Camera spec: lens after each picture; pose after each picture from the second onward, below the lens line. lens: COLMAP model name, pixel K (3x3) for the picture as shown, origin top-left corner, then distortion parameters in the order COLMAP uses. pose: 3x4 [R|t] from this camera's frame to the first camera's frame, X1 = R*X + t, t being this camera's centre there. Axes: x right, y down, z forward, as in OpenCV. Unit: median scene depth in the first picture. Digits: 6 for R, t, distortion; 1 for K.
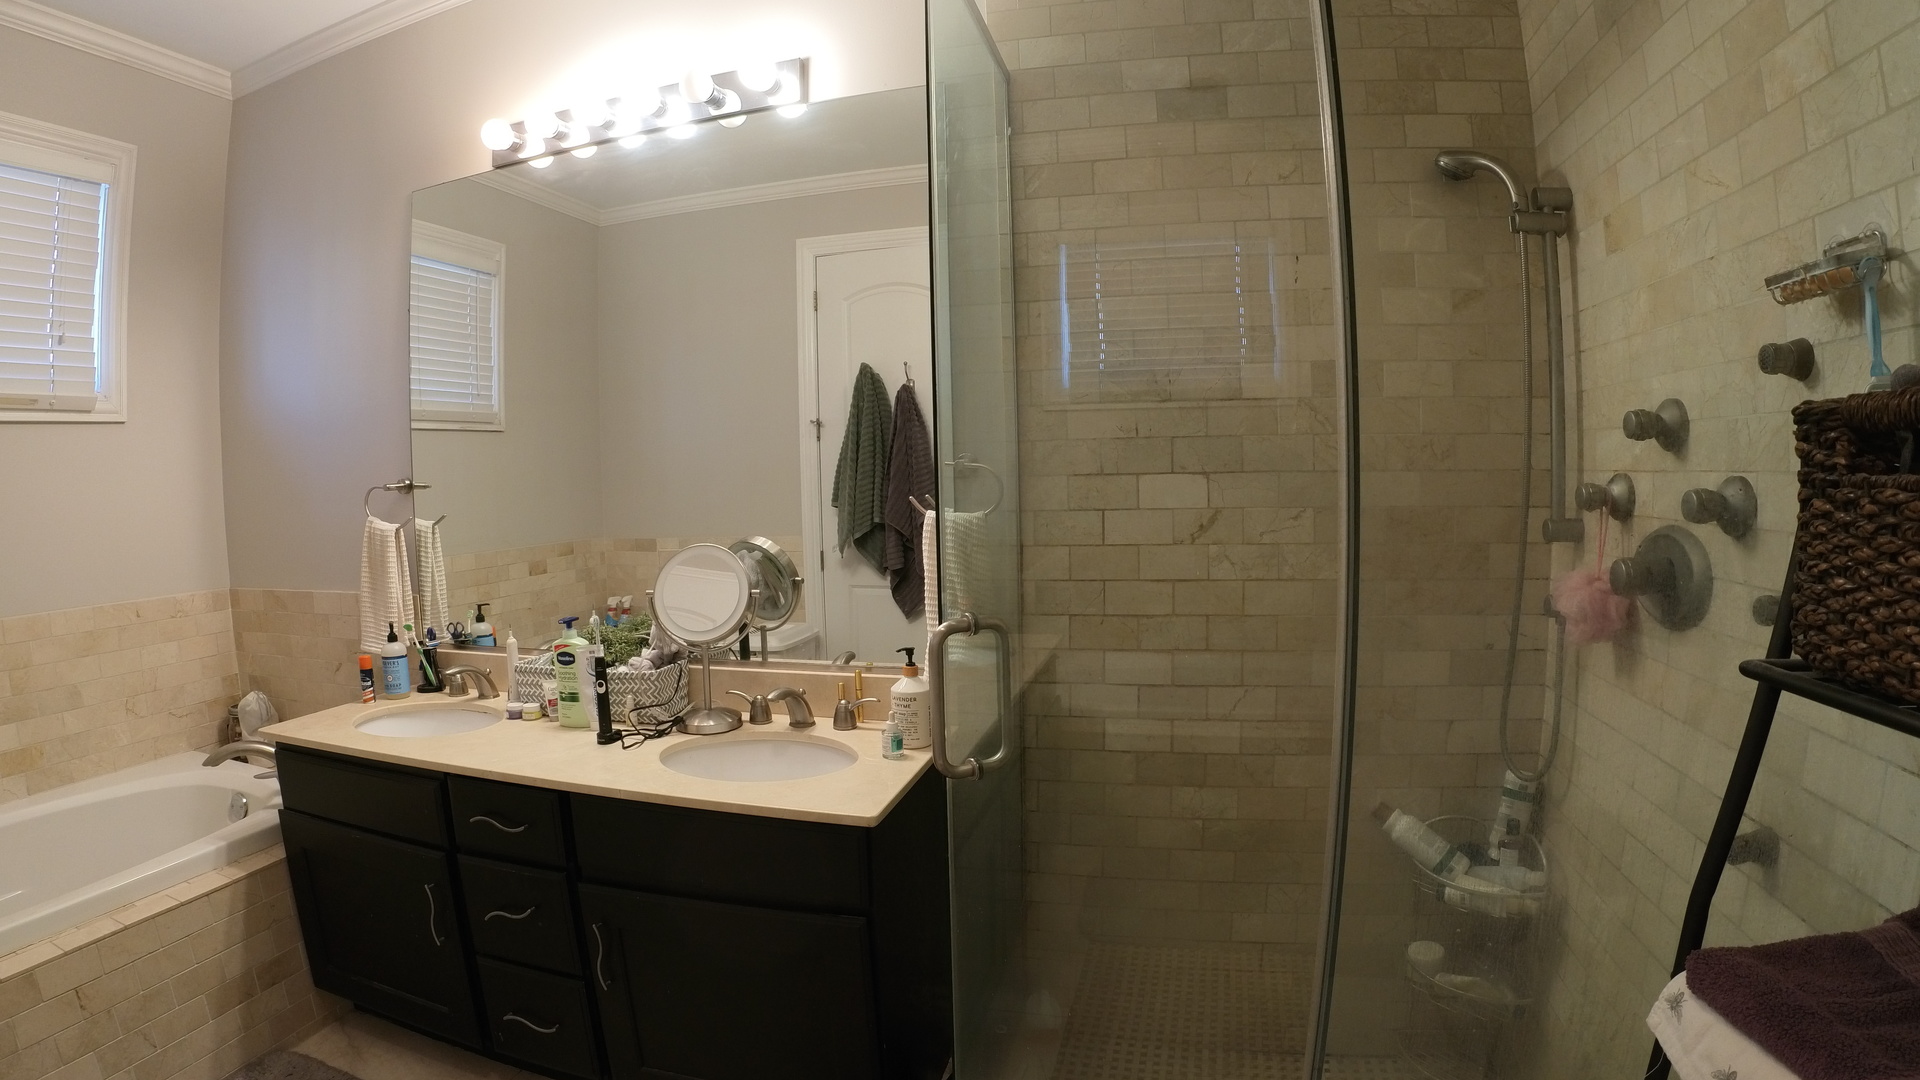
lens RADIAL K [[914.8, 0, 964.3], [0, 914.8, 545.2], [0, 0, 1]] dist [-0.222947, 0.054708]
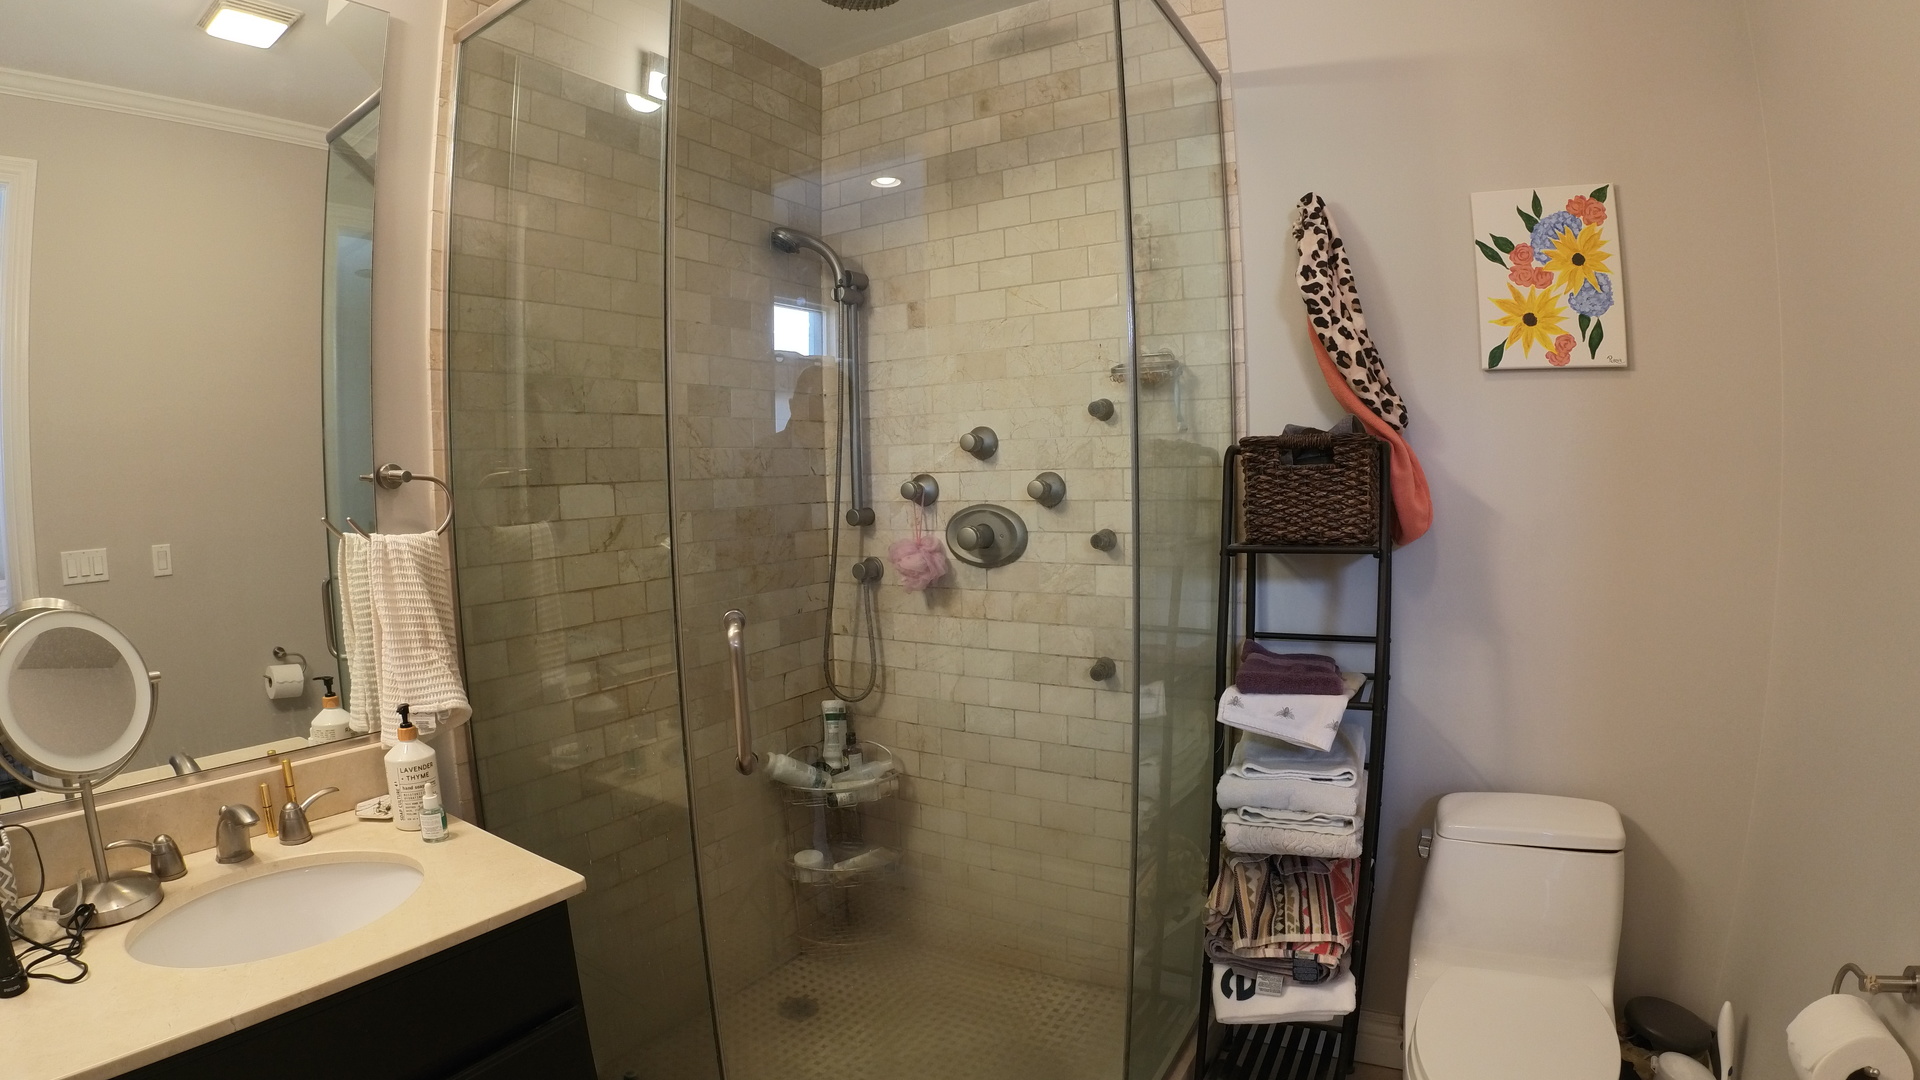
lens RADIAL K [[914.8, 0, 964.3], [0, 914.8, 545.2], [0, 0, 1]] dist [-0.222947, 0.054708]
pose [[0.293283, -0.059529, 0.954170, -0.652747], [0.090687, 0.995291, 0.034220, -0.006667], [-0.951715, 0.076495, 0.297301, 0.337784]]
